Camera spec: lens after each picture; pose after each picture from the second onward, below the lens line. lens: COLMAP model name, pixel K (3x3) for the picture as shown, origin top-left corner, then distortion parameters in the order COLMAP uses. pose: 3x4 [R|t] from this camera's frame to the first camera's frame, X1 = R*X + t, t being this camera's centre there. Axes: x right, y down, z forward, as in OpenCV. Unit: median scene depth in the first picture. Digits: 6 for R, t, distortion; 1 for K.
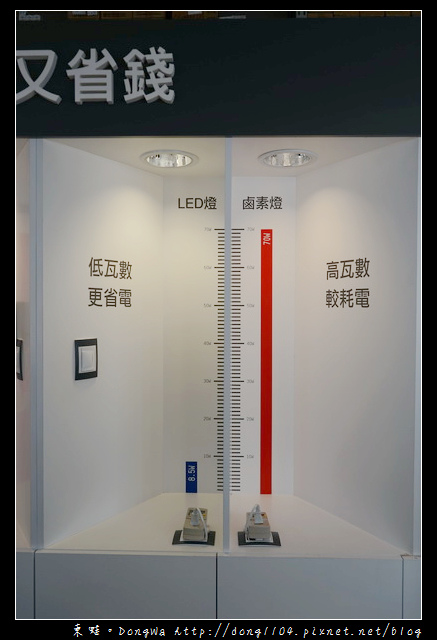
lens RADIAL K [[502.2, 0, 220.7], [0, 502.2, 323.6], [0, 0, 1]] dist [0.022048, -0.019298]
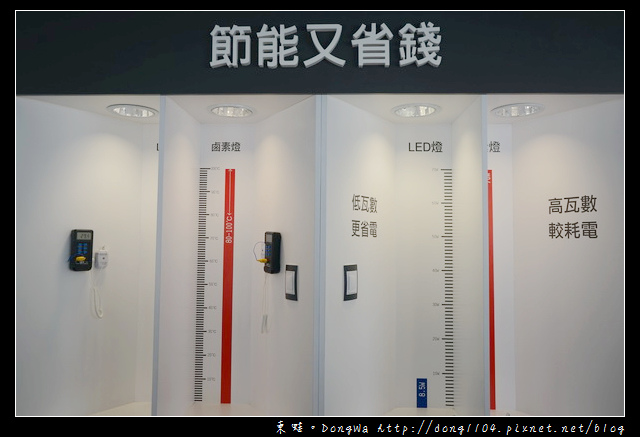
lens RADIAL K [[502.2, 0, 314.5], [0, 502.2, 216.3], [0, 0, 1]] dist [0.022048, -0.019298]
pose [[0.999993, 0.003732, 0.000280, -0.345056], [-0.003698, 0.996819, -0.079608, 0.011456], [-0.000576, 0.079606, 0.996826, -0.145619]]
